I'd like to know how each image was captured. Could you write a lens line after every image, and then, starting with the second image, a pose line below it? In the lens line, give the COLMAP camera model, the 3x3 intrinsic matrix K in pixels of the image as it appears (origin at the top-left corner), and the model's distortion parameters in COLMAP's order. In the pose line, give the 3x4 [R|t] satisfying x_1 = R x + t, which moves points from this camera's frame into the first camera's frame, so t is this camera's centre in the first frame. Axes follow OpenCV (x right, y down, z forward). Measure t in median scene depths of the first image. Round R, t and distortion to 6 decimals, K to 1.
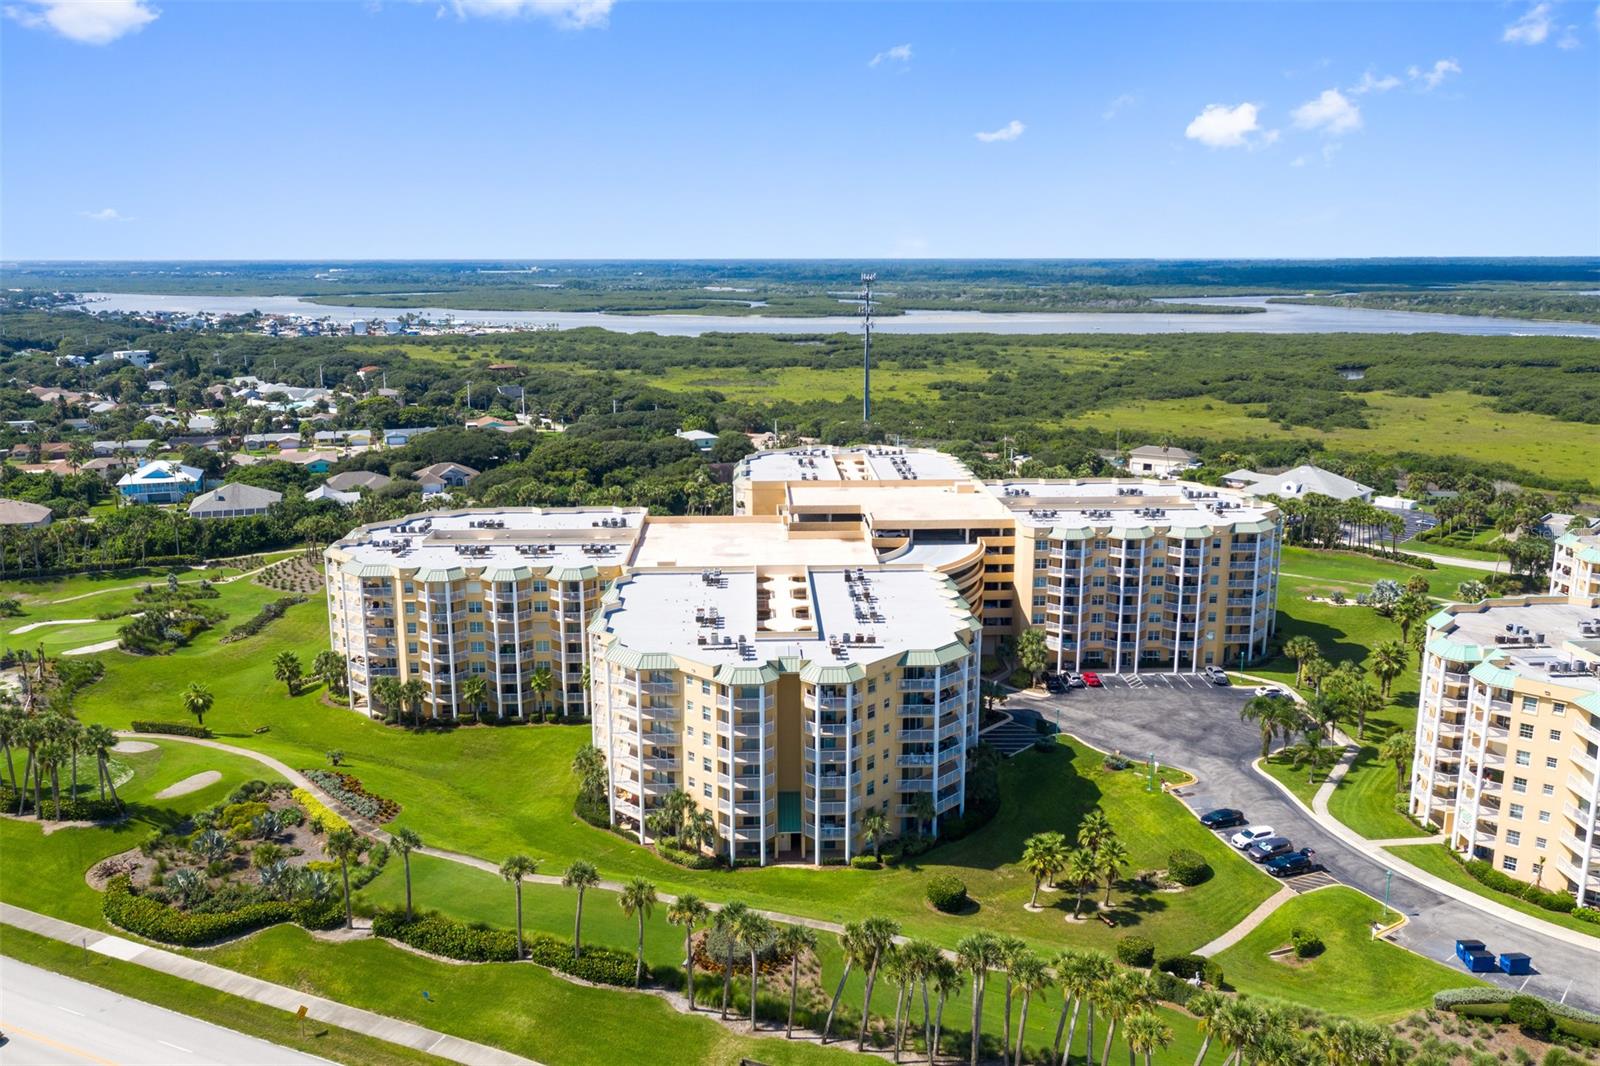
lens RADIAL K [[1290.8, 0, 855.7], [0, 1290.8, 529.9], [0, 0, 1]] dist [-0.003531, 0.007873]
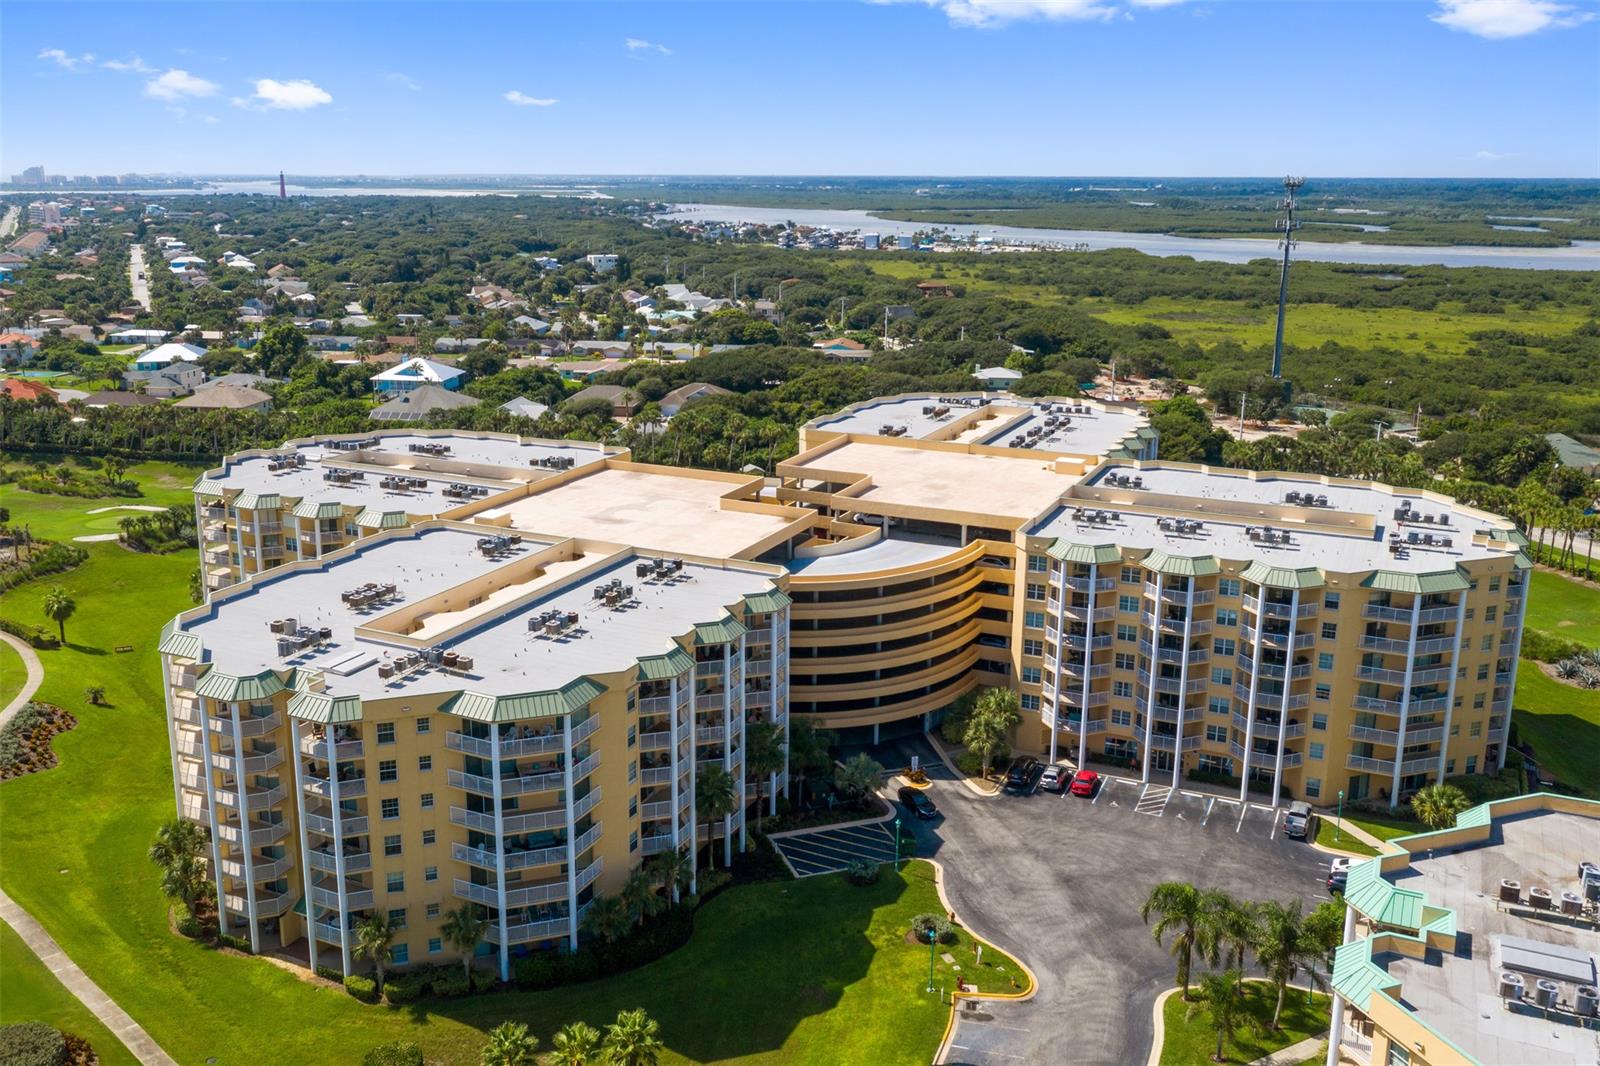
lens RADIAL K [[1414.3, 0, 772.4], [0, 1414.3, 510.5], [0, 0, 1]] dist [-0.001922, 0.008666]
pose [[0.871758, 0.117010, -0.475760, 0.359364], [-0.105245, 0.993117, 0.051405, -0.036727], [0.478500, 0.005259, 0.878072, 0.308783]]
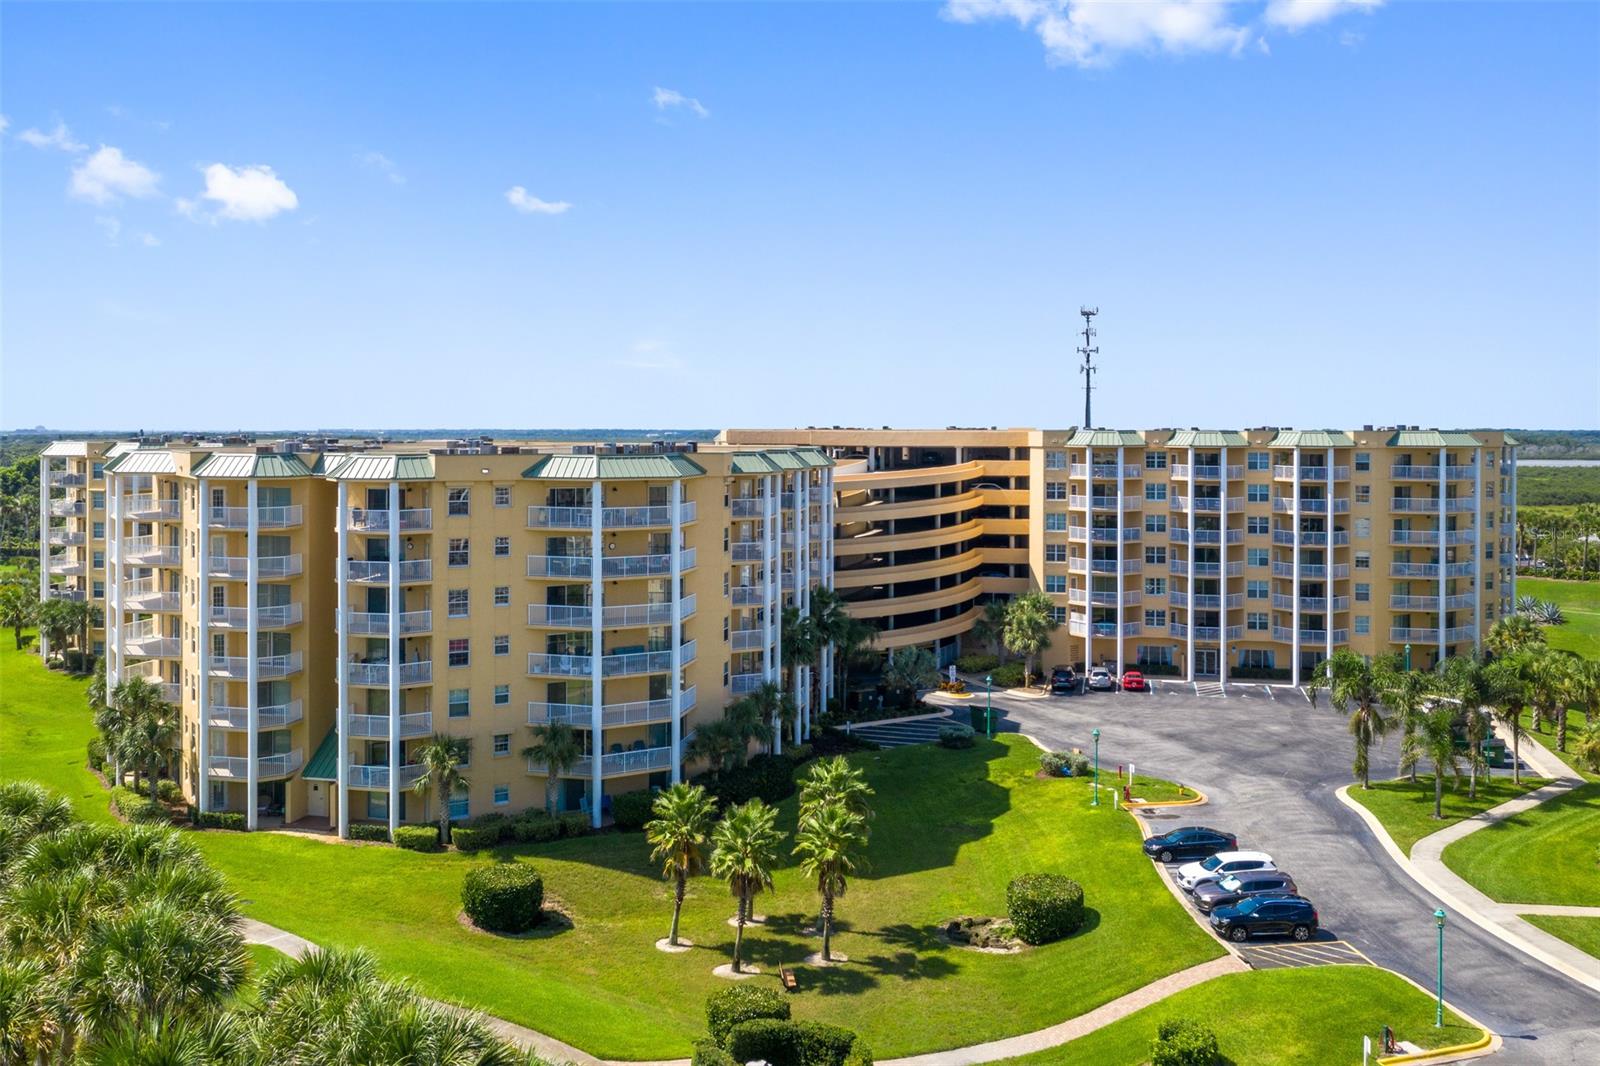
lens RADIAL K [[1438.5, 0, 825.1], [0, 1438.5, 427.0], [0, 0, 1]] dist [-0.004084, 0.000705]
pose [[0.960390, -0.004046, -0.278631, 0.227412], [-0.054469, 0.977881, -0.201947, 0.140003], [0.273285, 0.209124, 0.938926, 0.317759]]
